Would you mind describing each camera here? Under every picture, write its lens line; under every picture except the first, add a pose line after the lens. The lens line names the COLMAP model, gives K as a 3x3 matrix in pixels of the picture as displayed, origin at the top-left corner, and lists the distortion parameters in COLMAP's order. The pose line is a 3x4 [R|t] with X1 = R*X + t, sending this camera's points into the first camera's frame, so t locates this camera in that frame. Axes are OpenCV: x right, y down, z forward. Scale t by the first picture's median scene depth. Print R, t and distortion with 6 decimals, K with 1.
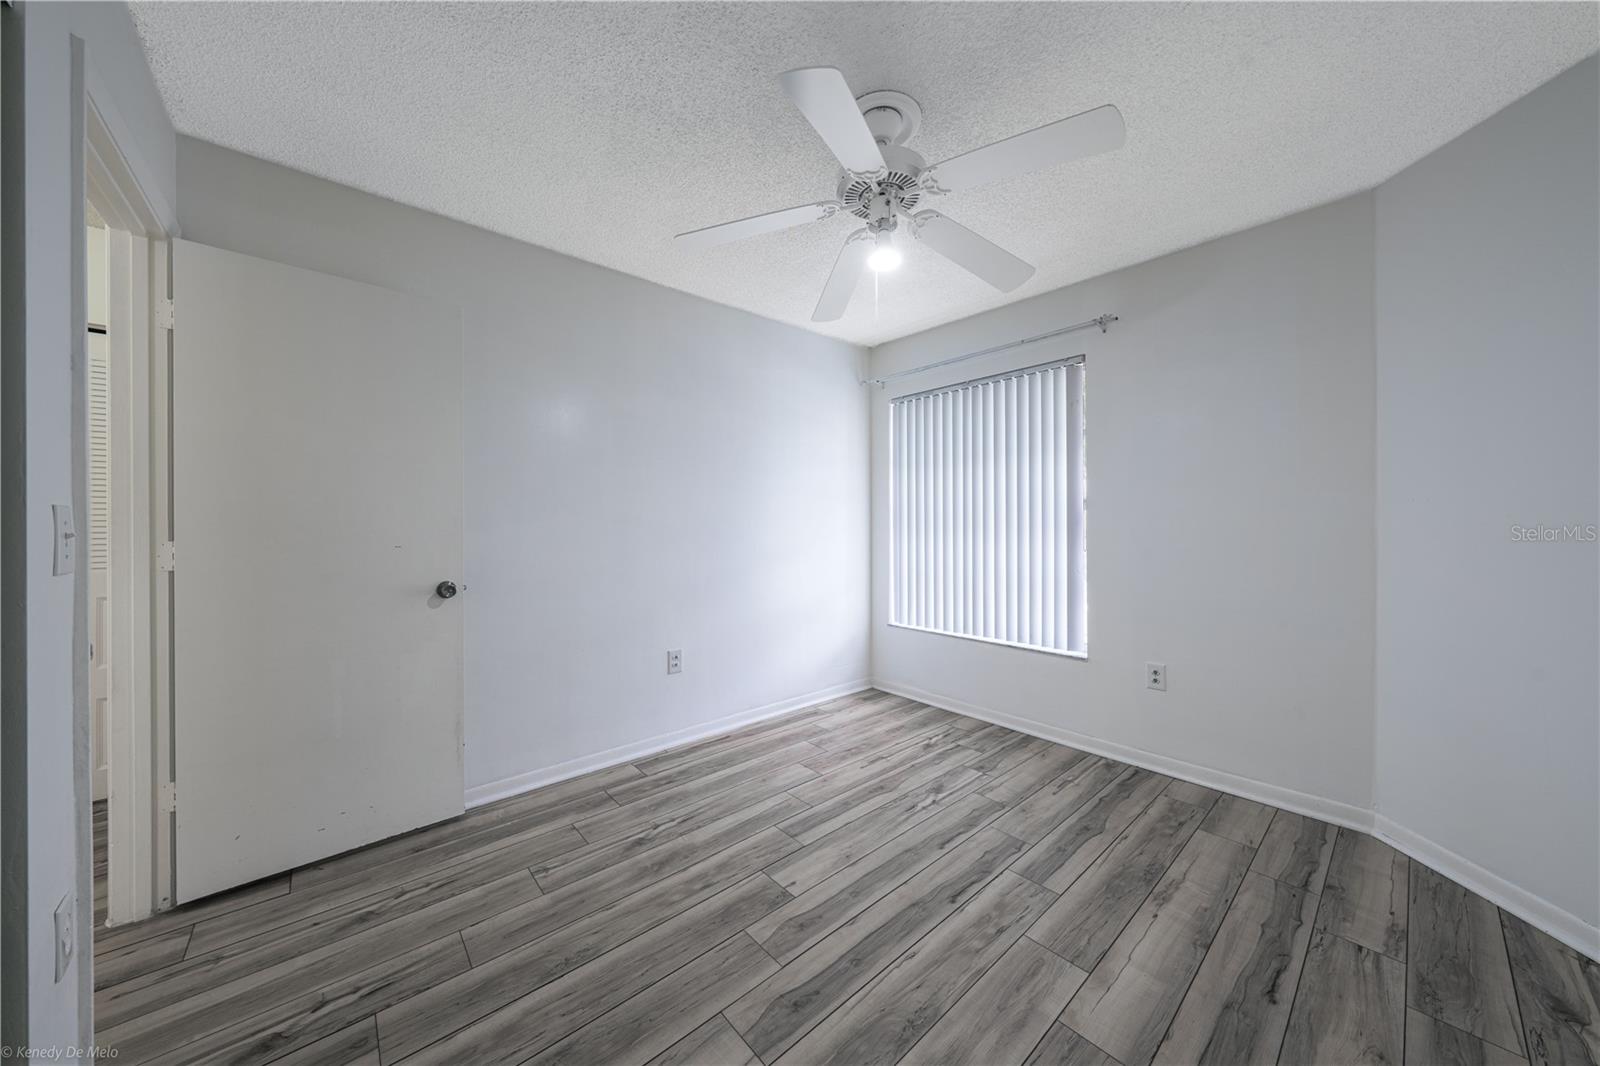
lens RADIAL K [[542.2, 0, 802.8], [0, 542.2, 528.7], [0, 0, 1]] dist [-0.003755, -0.000354]
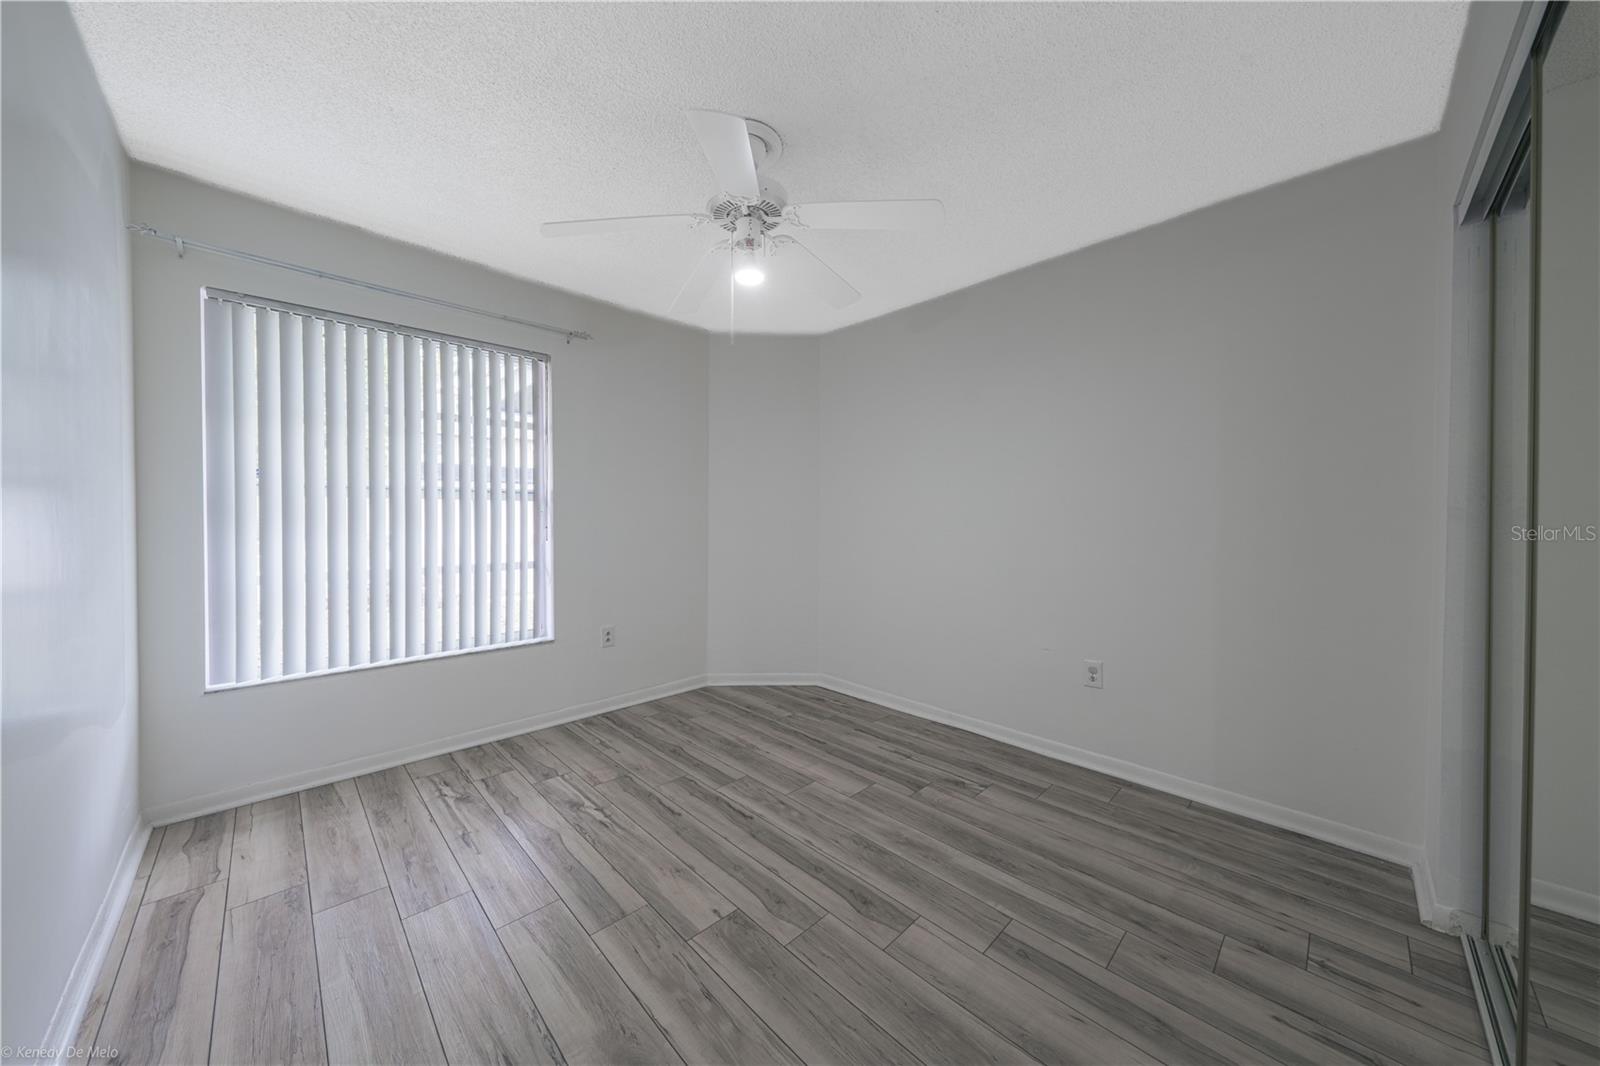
lens RADIAL K [[542.2, 0, 800.6], [0, 542.2, 529.0], [0, 0, 1]] dist [-0.000514, -0.000077]
pose [[-0.059507, -0.016612, 0.998090, -0.761811], [0.001697, 0.999858, 0.016743, 0.002337], [-0.998226, 0.002690, -0.059470, 0.755263]]
